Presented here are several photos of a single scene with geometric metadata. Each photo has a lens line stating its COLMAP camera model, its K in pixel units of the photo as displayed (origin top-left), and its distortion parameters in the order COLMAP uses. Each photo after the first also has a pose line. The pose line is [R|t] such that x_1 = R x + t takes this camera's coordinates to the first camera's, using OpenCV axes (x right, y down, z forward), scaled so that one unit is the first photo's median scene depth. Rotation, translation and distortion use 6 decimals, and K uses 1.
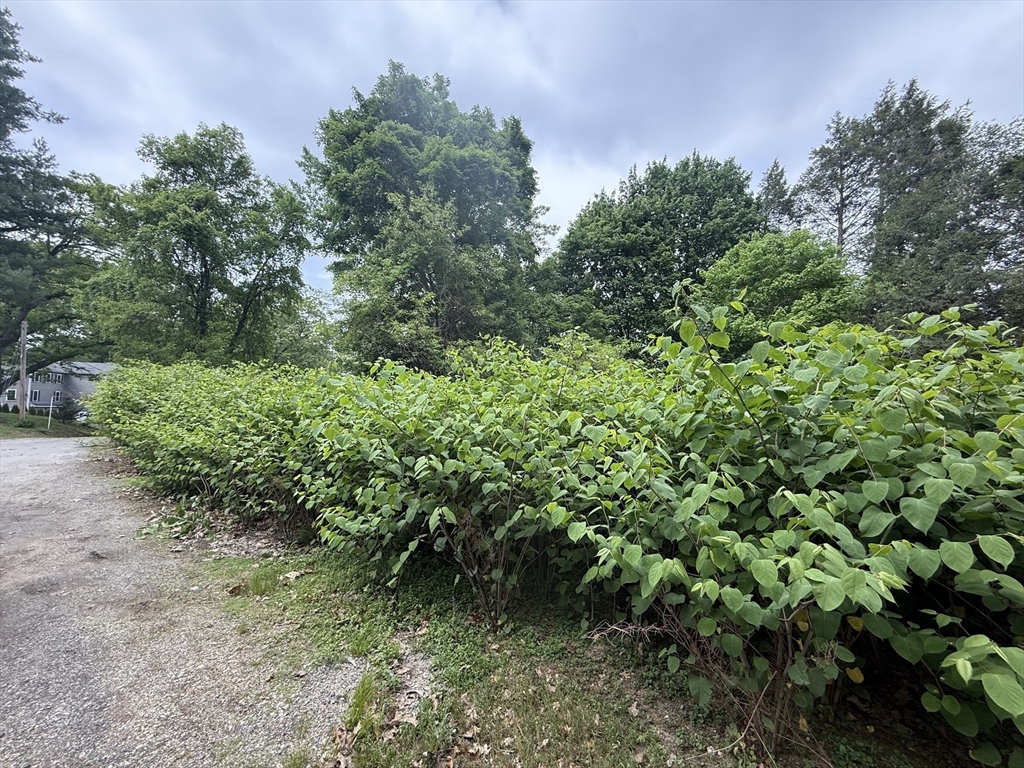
lens RADIAL K [[408.2, 0, 509.4], [0, 408.2, 377.3], [0, 0, 1]] dist [-0.000946, -0.000489]
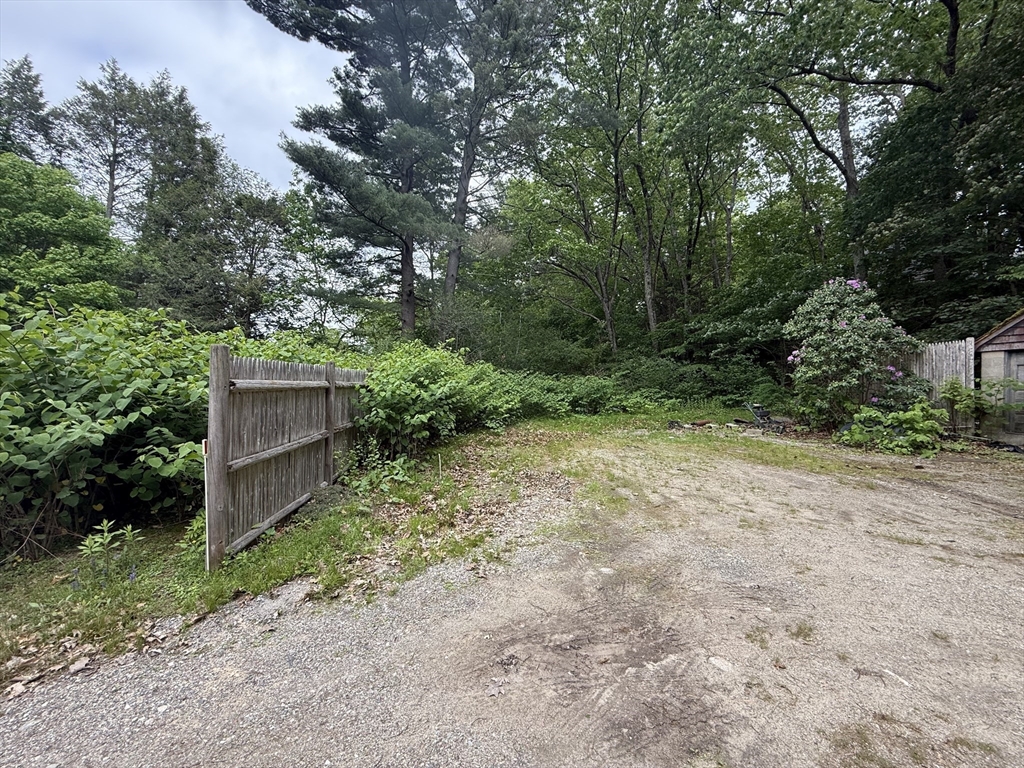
lens RADIAL K [[409.4, 0, 514.5], [0, 409.4, 382.0], [0, 0, 1]] dist [-0.000220, 0.000214]
pose [[0.104699, -0.023908, 0.994217, -0.075318], [-0.079265, 0.996330, 0.032306, -0.003946], [-0.991340, -0.082189, 0.102420, -0.100182]]
